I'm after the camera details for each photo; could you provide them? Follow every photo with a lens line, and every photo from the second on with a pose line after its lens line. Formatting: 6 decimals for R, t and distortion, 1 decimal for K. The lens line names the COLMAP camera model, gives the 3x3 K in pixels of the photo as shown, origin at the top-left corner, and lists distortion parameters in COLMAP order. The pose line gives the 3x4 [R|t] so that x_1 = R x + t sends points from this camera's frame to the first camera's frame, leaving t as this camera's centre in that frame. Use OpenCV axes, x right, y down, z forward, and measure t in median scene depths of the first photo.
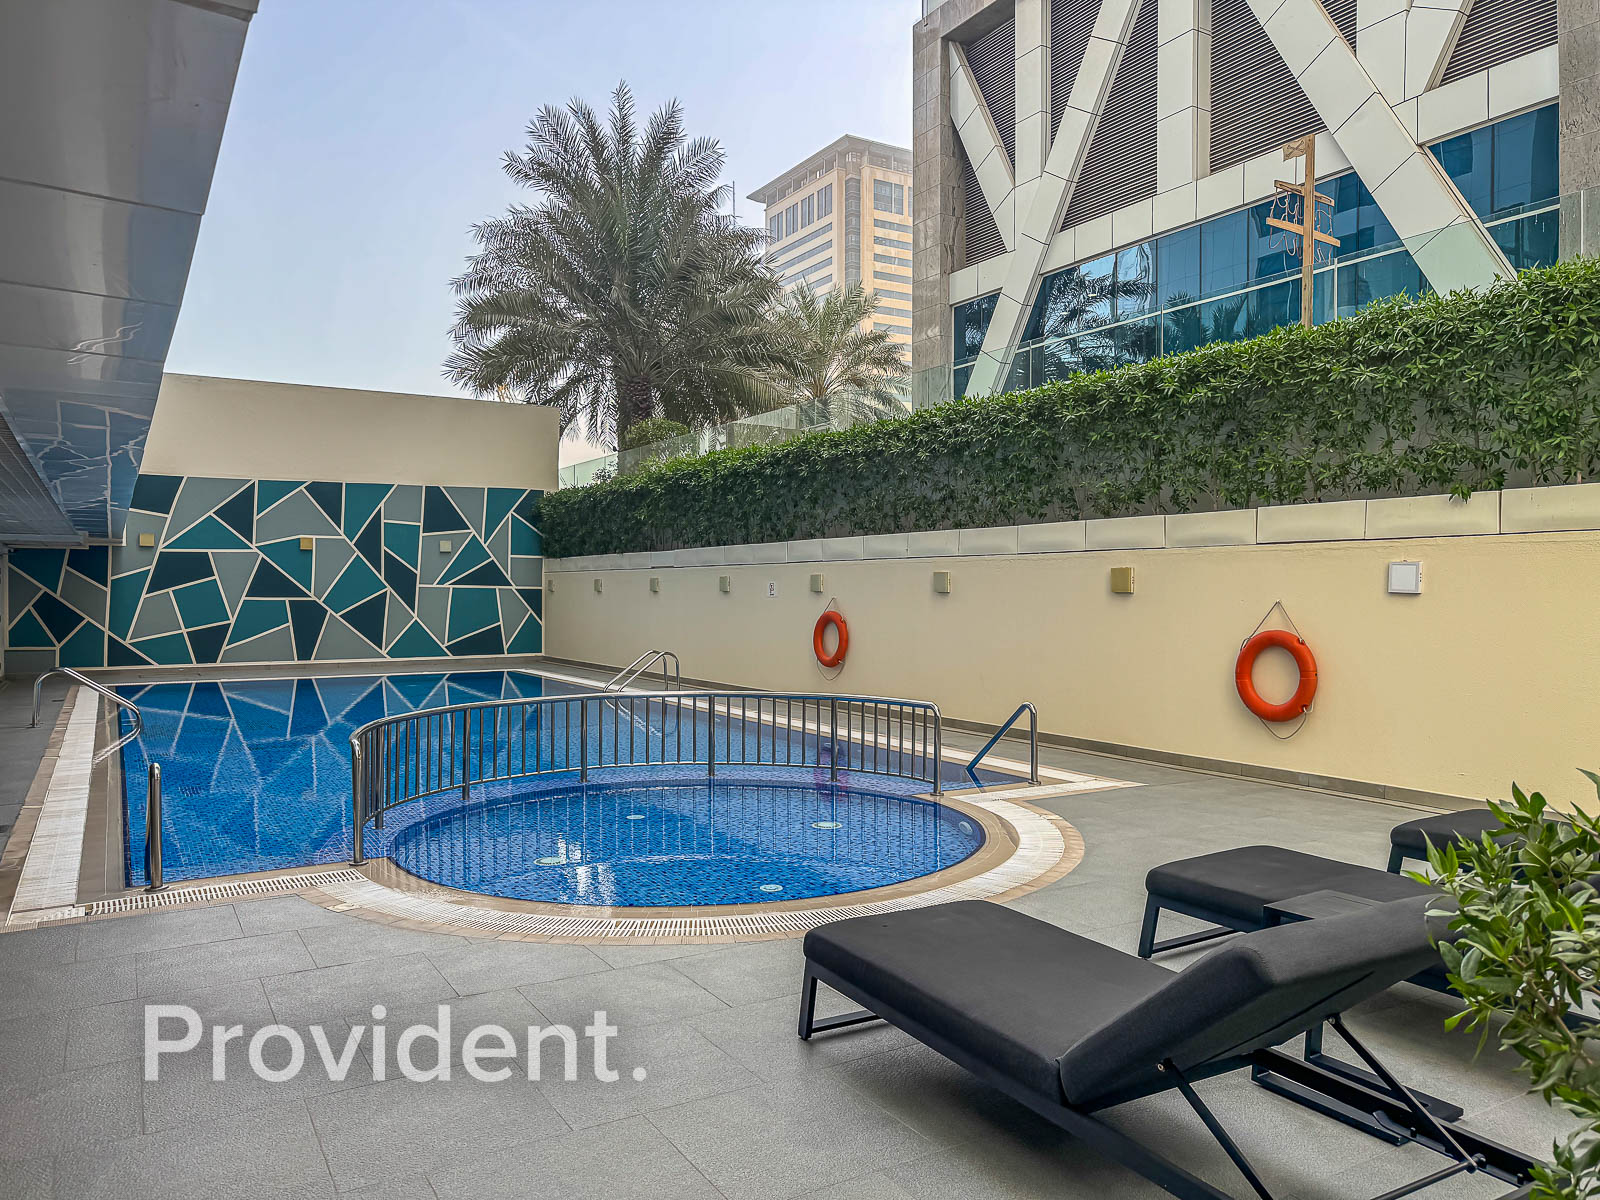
lens RADIAL K [[1138.7, 0, 803.0], [0, 1138.7, 596.9], [0, 0, 1]] dist [0.015567, 0.002276]
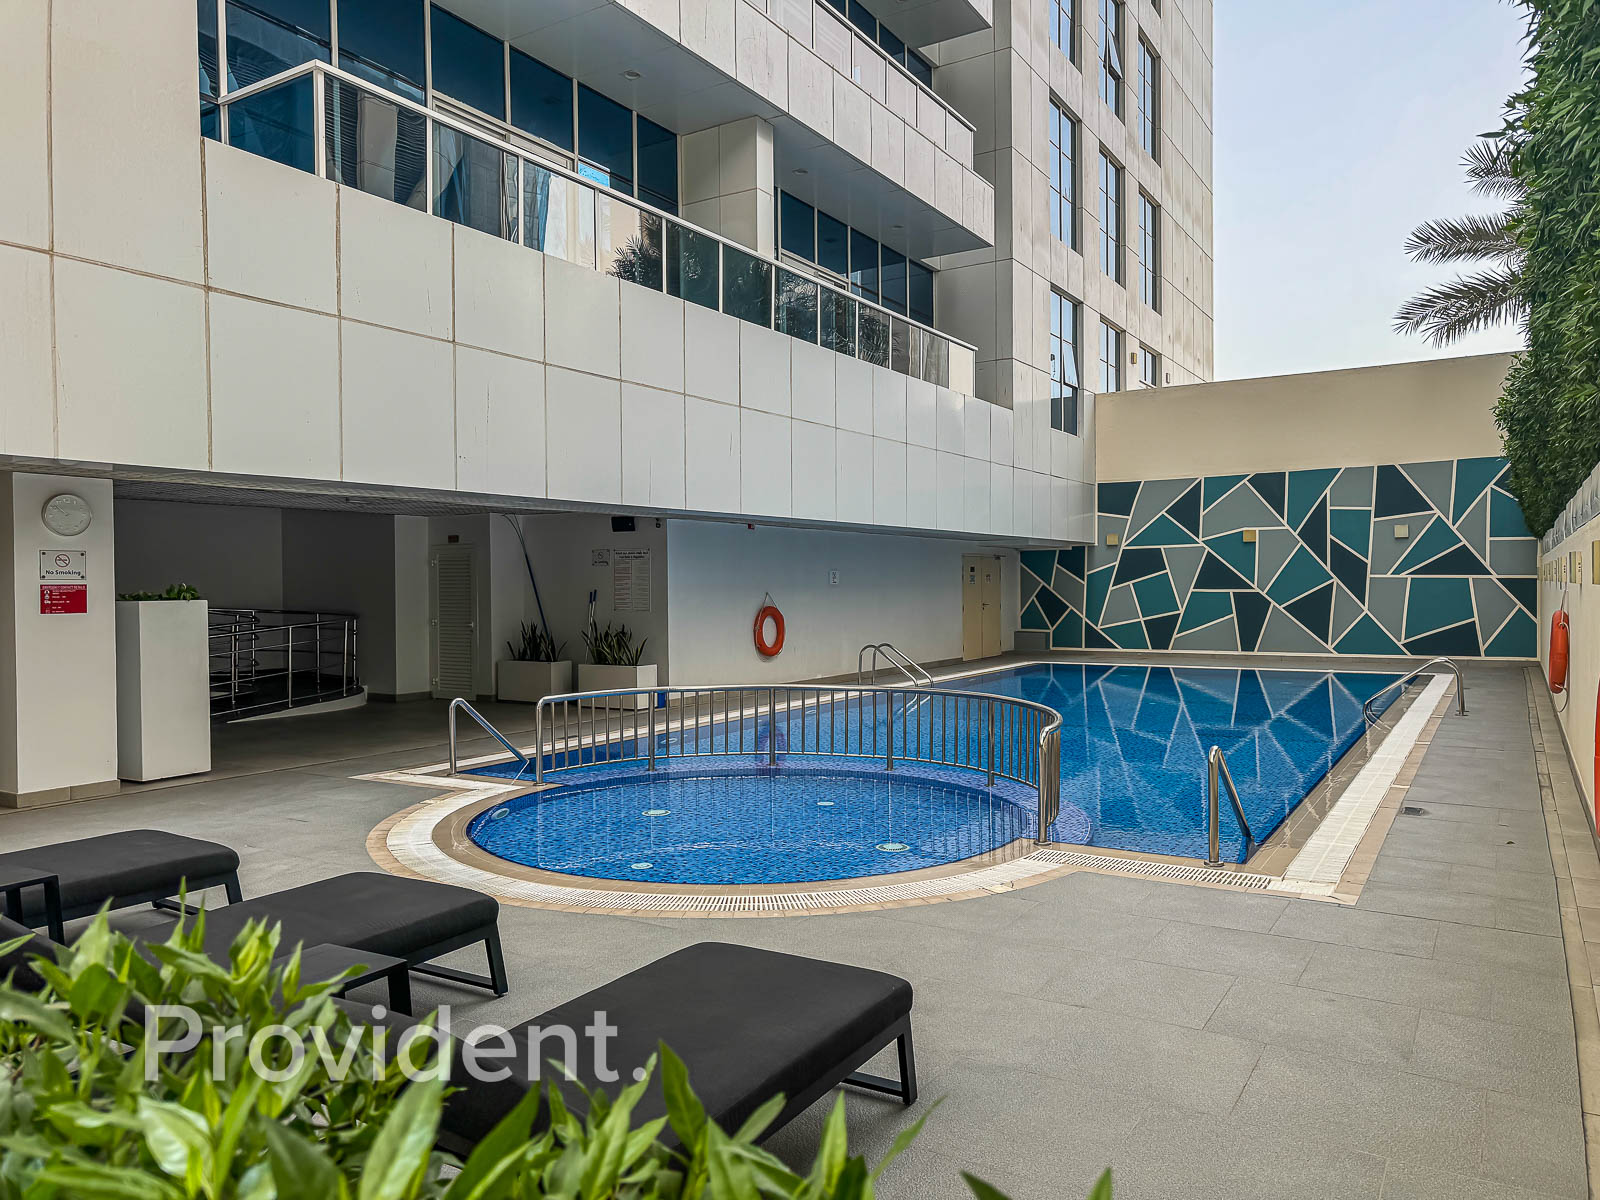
lens RADIAL K [[1138.7, 0, 798.2], [0, 1138.7, 597.6], [0, 0, 1]] dist [0.015567, 0.002276]
pose [[0.452394, 0.004988, -0.891804, 0.281037], [0.003380, 0.999968, 0.007307, -0.000736], [0.891812, -0.006320, 0.452363, 0.185634]]
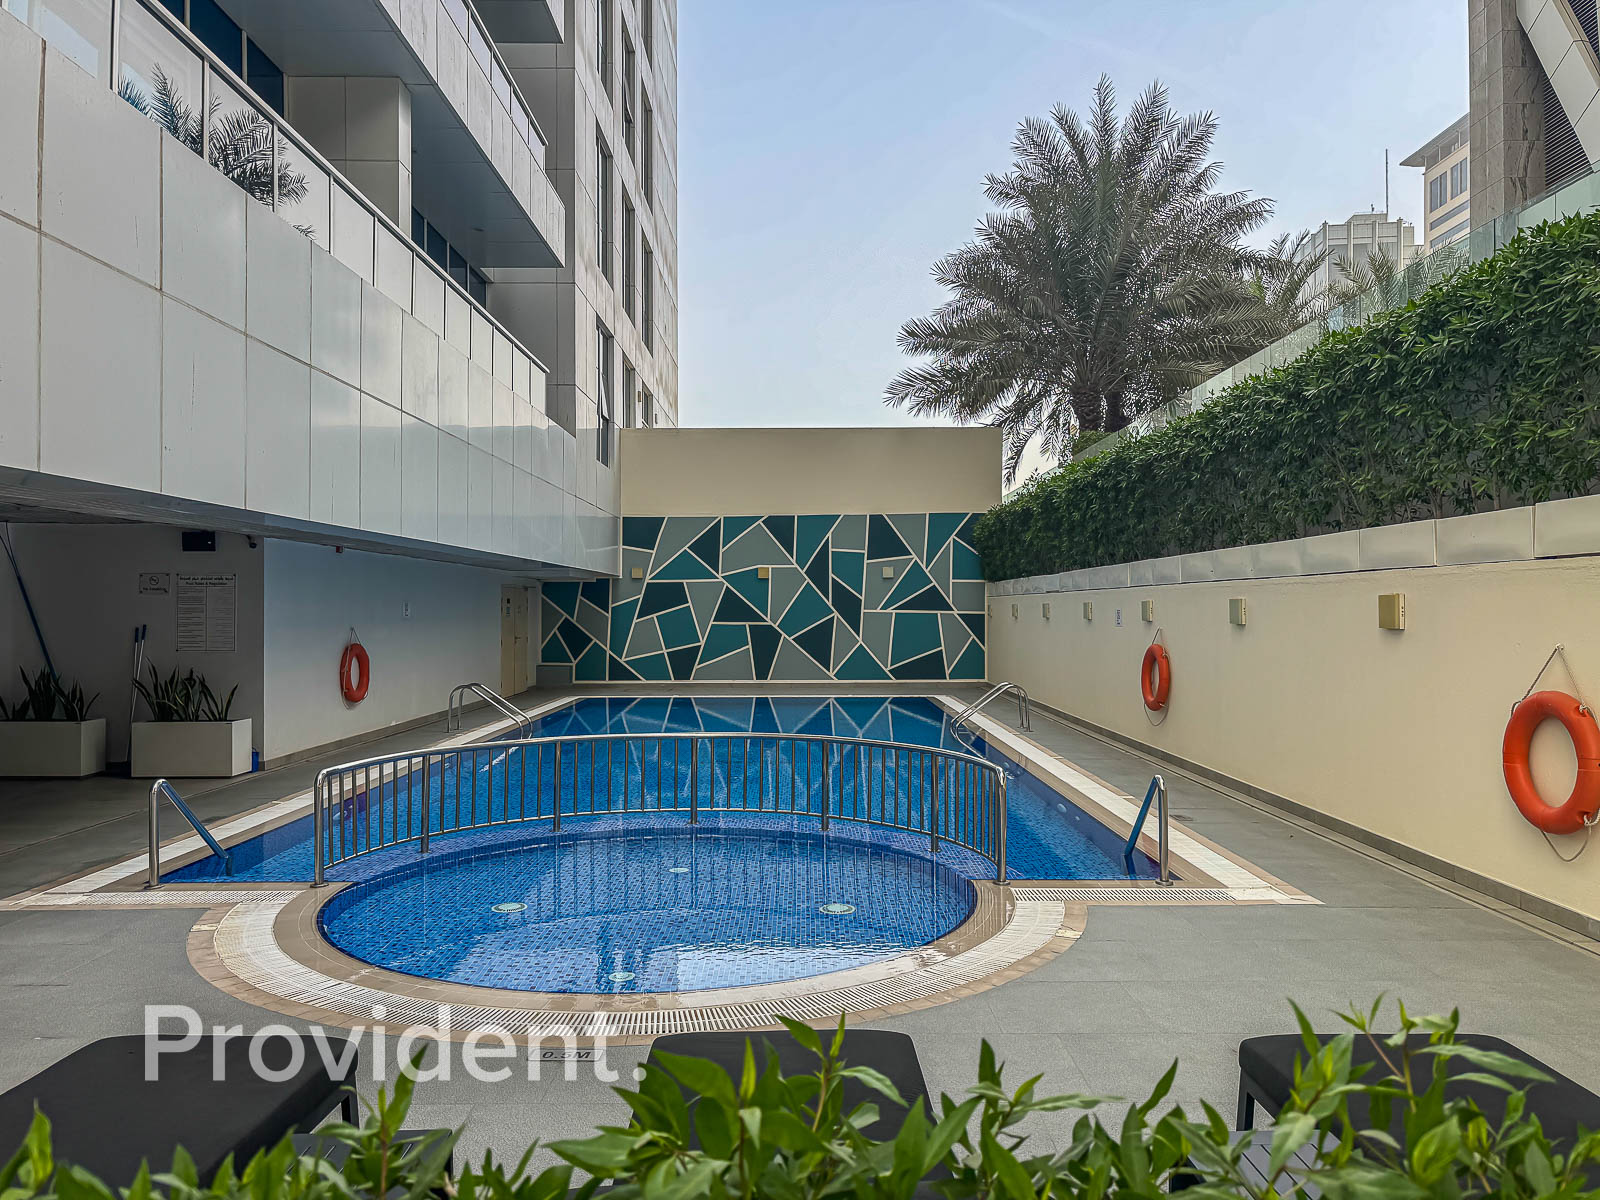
lens RADIAL K [[1138.7, 0, 786.5], [0, 1138.7, 599.2], [0, 0, 1]] dist [0.015567, 0.002276]
pose [[0.855992, -0.007195, -0.516940, 0.143210], [-0.000735, 0.999885, -0.015134, -0.004900], [0.516989, 0.013334, 0.855888, 0.081242]]
